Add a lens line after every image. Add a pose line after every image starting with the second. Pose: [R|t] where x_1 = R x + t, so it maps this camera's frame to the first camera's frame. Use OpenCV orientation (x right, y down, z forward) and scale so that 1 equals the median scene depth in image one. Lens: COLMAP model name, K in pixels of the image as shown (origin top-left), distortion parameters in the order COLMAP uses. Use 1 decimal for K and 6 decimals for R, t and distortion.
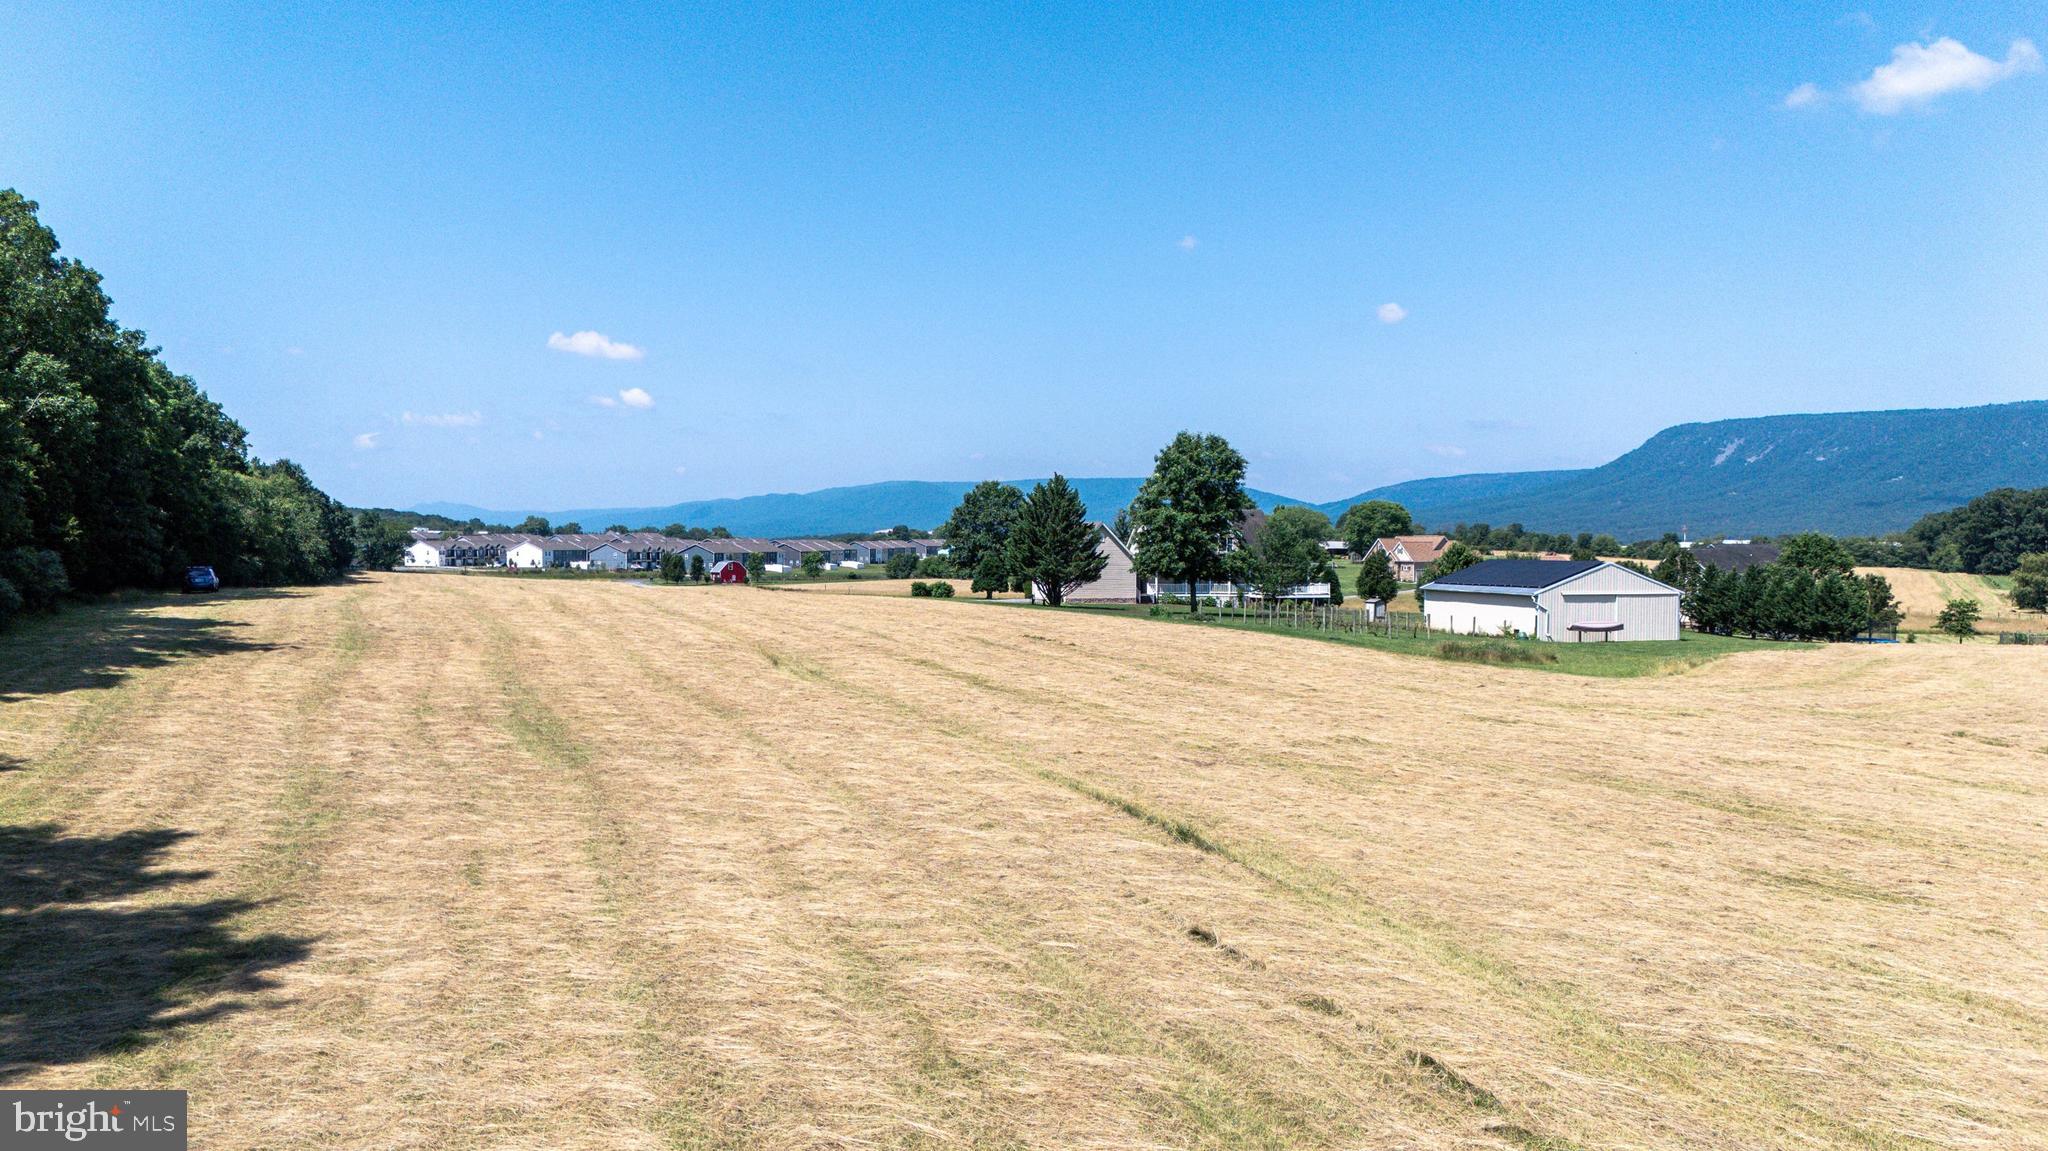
lens RADIAL K [[1491.6, 0, 1036.7], [0, 1491.6, 577.2], [0, 0, 1]] dist [0.070865, -0.080800]
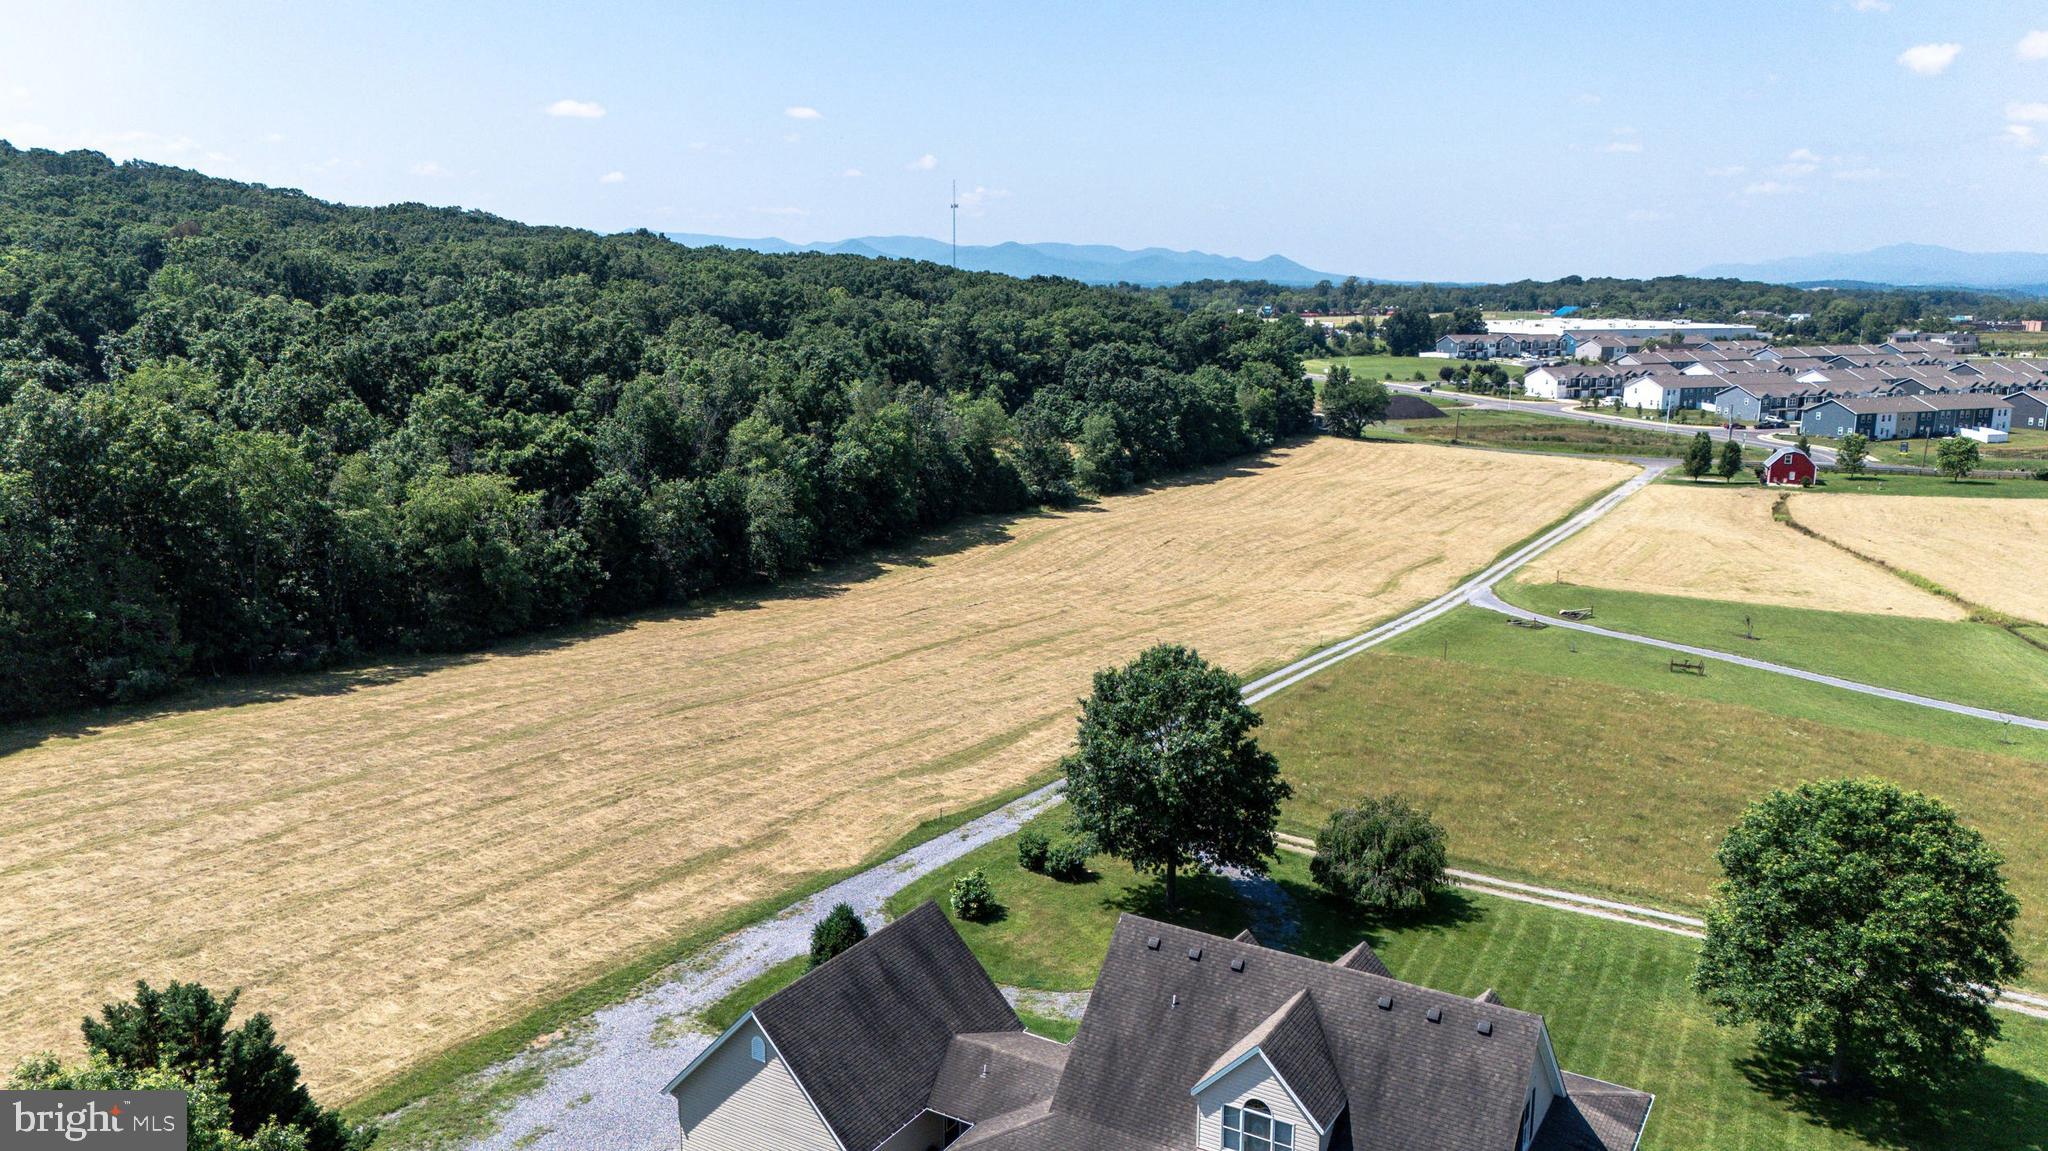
lens RADIAL K [[1491.6, 0, 1021.1], [0, 1491.6, 578.9], [0, 0, 1]] dist [0.070865, -0.080800]
pose [[0.621381, 0.149501, -0.769113, 0.091917], [-0.019442, 0.984267, 0.175615, -0.053651], [0.783267, -0.094170, 0.614512, 0.237069]]
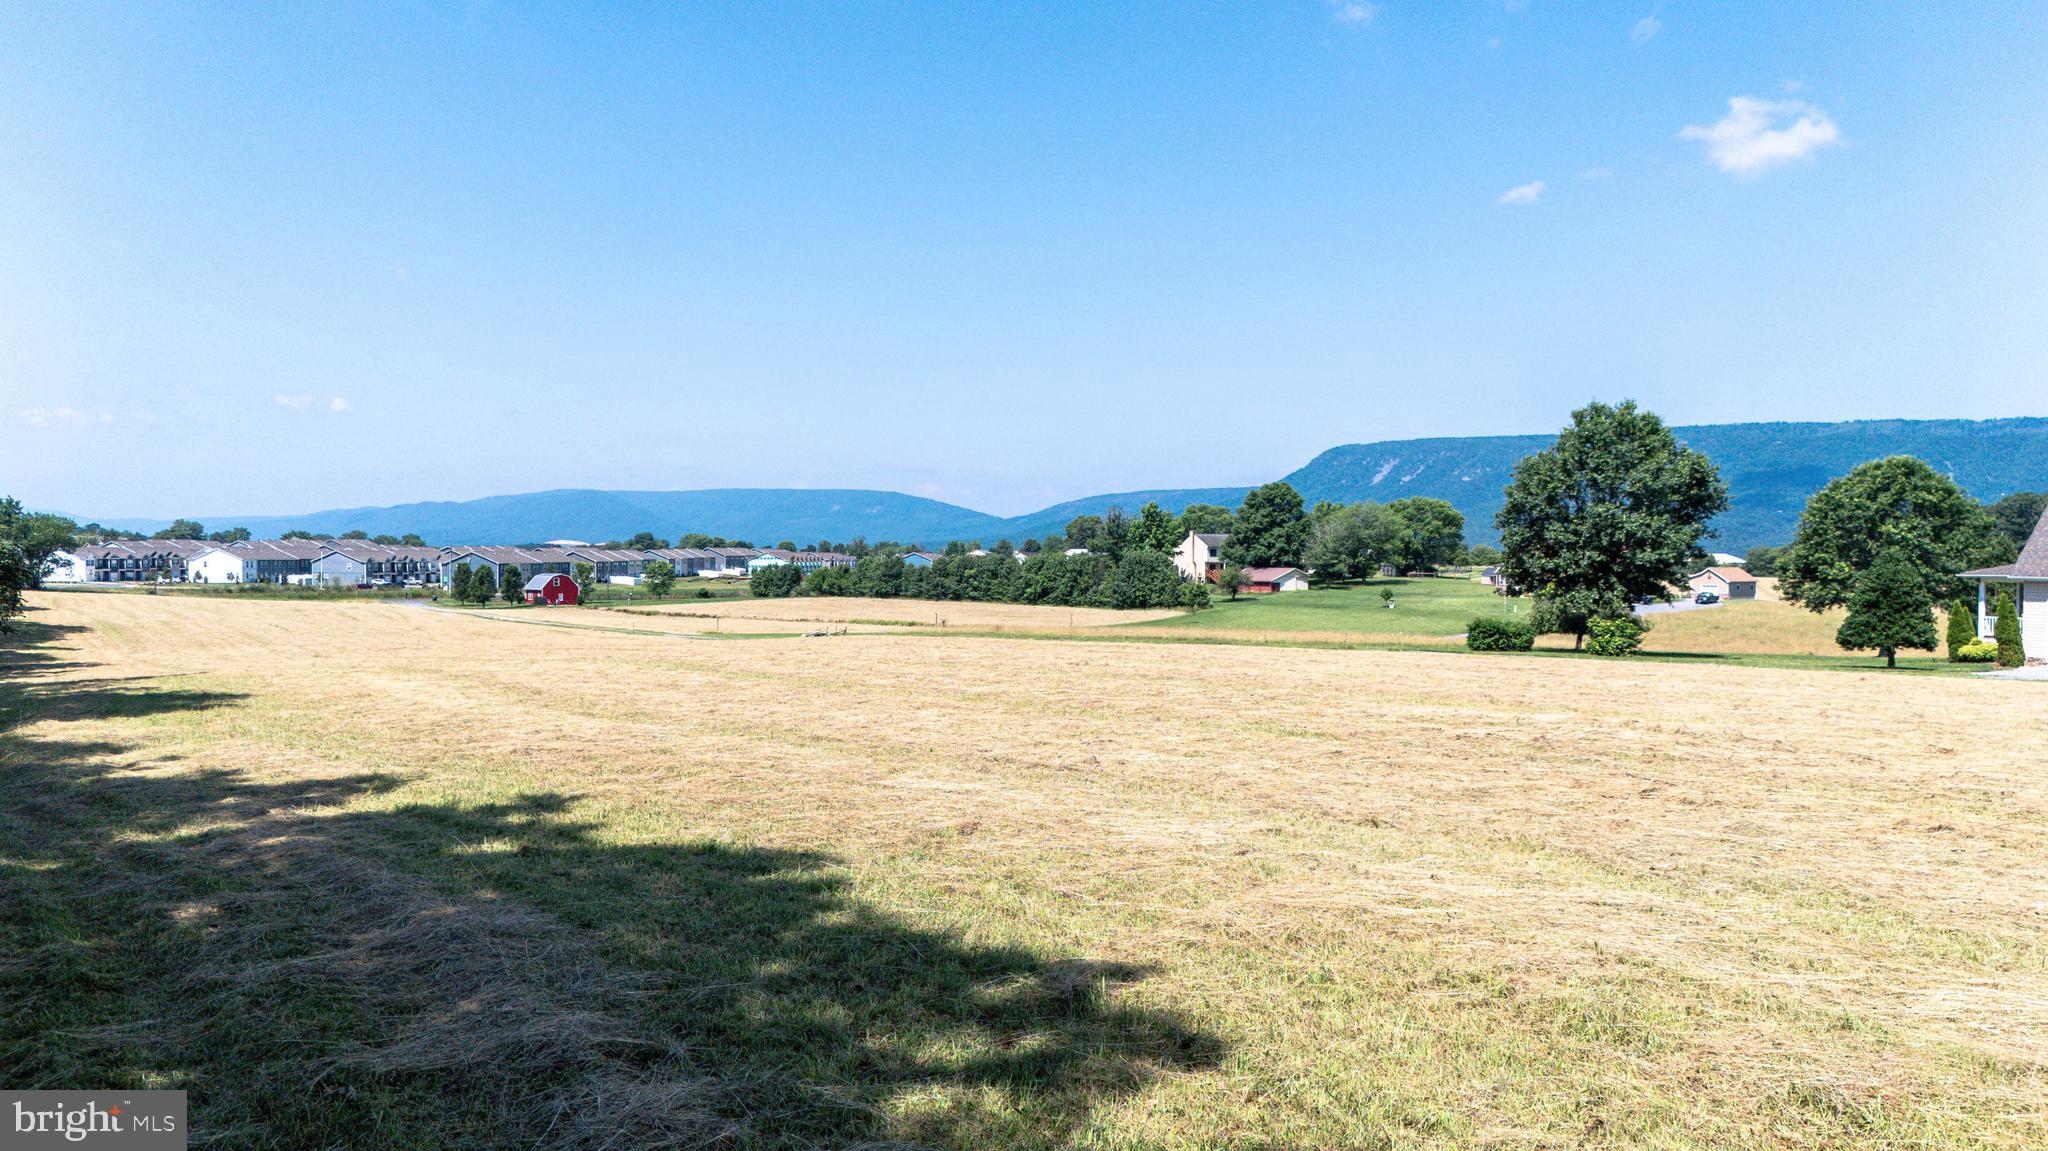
lens RADIAL K [[1491.6, 0, 1030.3], [0, 1491.6, 574.3], [0, 0, 1]] dist [0.070865, -0.080800]
pose [[0.978333, -0.000696, 0.207035, -0.103664], [0.002871, 0.999944, -0.010205, -0.002087], [-0.207016, 0.010578, 0.978280, 0.188706]]
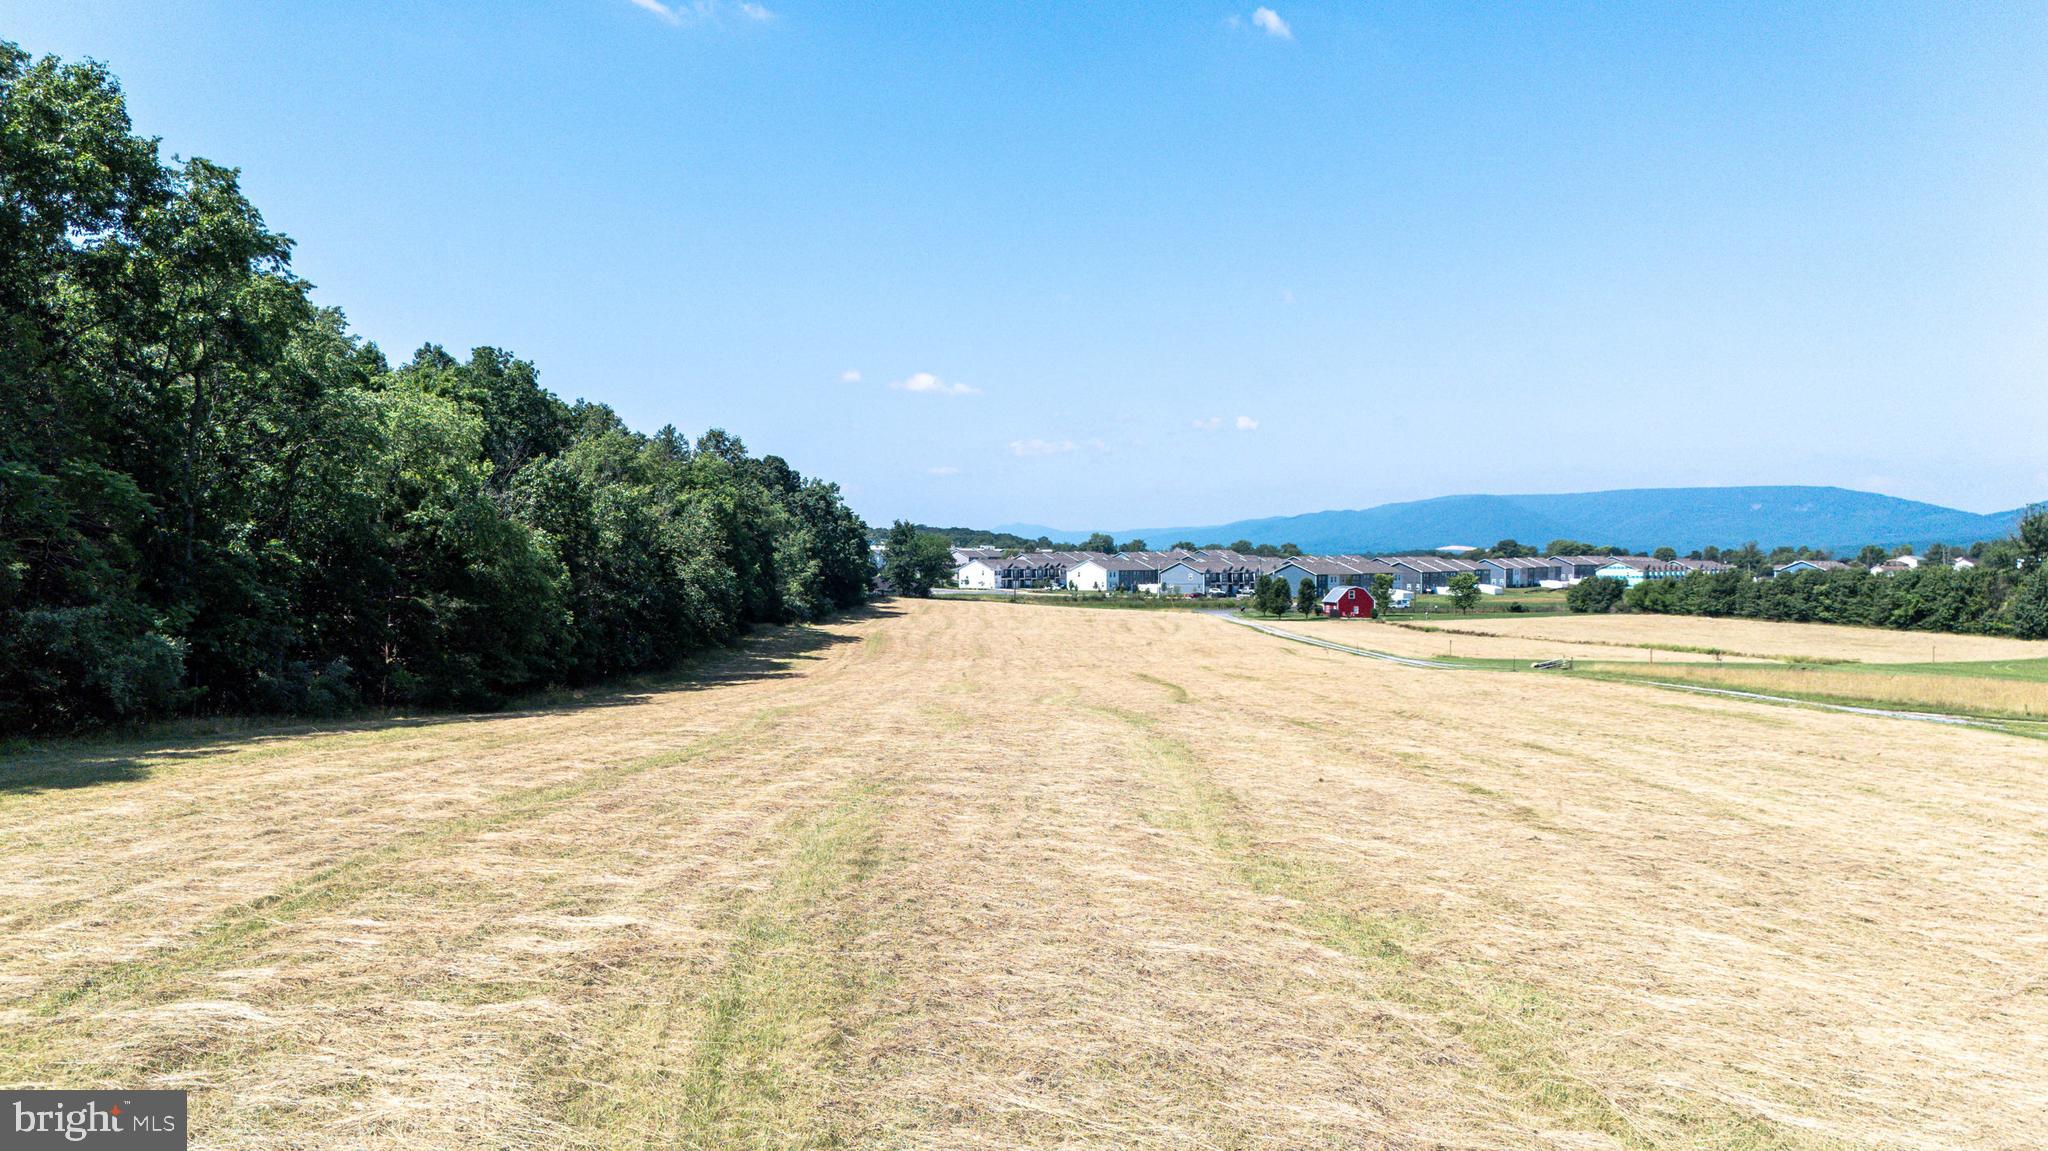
lens RADIAL K [[1491.6, 0, 1023.2], [0, 1491.6, 575.0], [0, 0, 1]] dist [0.070865, -0.080800]
pose [[0.930774, 0.002321, -0.365588, -0.070252], [-0.007264, 0.999900, -0.012146, -0.005192], [0.365523, 0.013960, 0.930698, 0.214970]]
